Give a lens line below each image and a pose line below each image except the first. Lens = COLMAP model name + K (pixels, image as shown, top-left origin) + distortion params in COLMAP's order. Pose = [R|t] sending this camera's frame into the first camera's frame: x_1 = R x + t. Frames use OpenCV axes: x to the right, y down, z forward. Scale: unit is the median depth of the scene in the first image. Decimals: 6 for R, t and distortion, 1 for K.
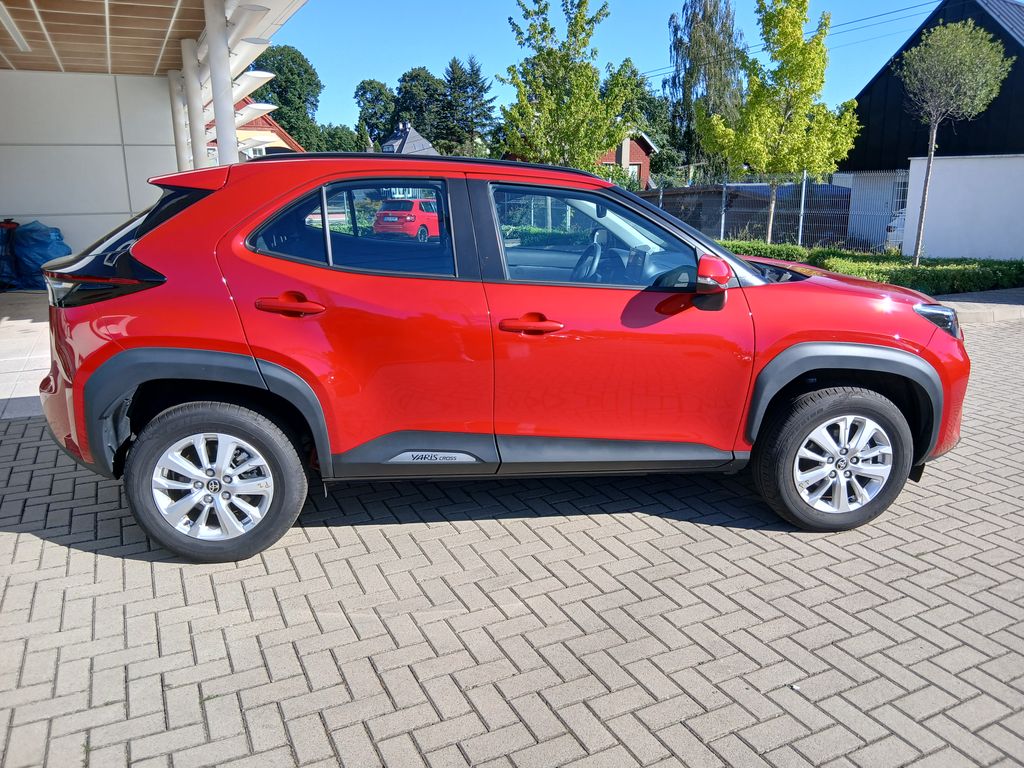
lens RADIAL K [[762.7, 0, 512.0], [0, 762.7, 384.0], [0, 0, 1]] dist [0.096267, -0.151309]
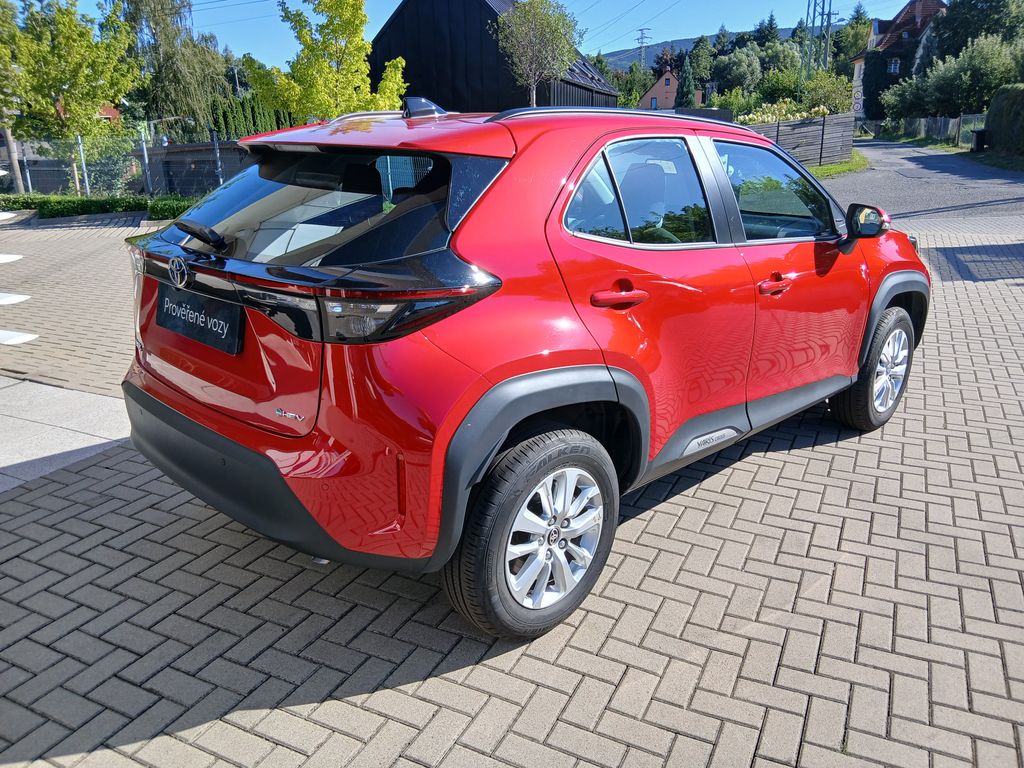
lens RADIAL K [[776.8, 0, 512.0], [0, 776.8, 384.0], [0, 0, 1]] dist [0.060229, -0.106239]
pose [[0.787450, -0.188520, 0.586841, -0.764154], [0.159907, 0.981964, 0.100880, -0.095797], [-0.595275, 0.014402, 0.803393, 0.347390]]
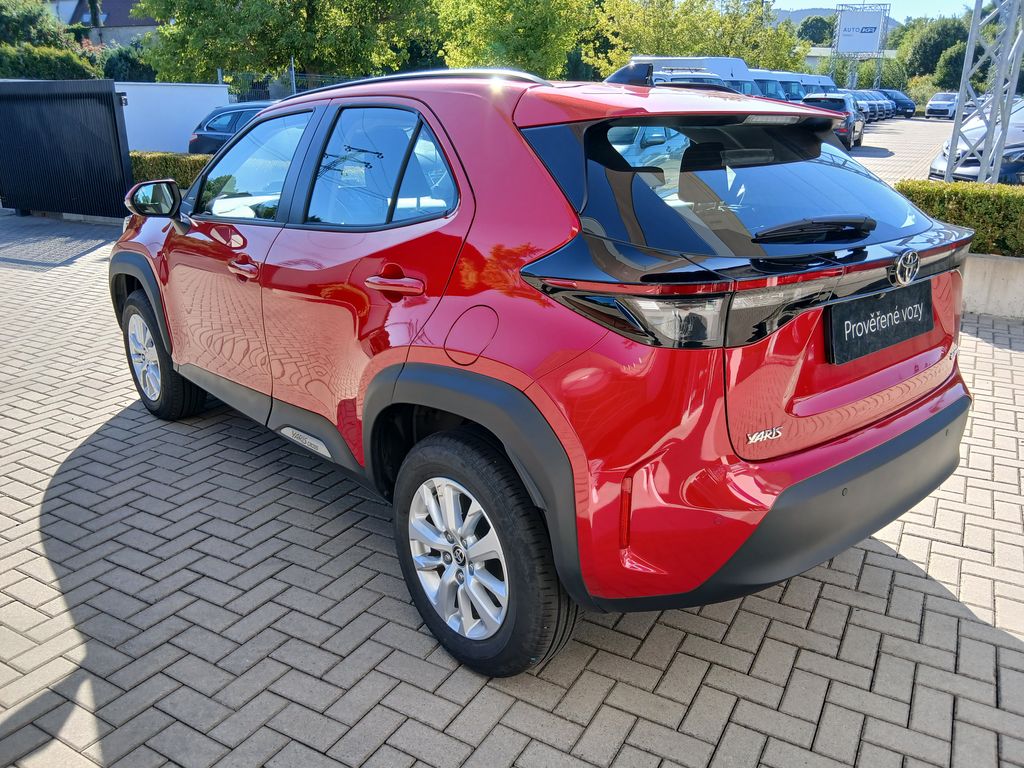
lens RADIAL K [[785.5, 0, 528.0], [0, 785.5, 371.9], [0, 0, 1]] dist [0.020898, -0.044619]
pose [[-0.568420, -0.251485, 0.783361, -0.889831], [0.198547, 0.882068, 0.427242, -0.398319], [-0.798422, 0.398387, -0.451453, 1.554837]]
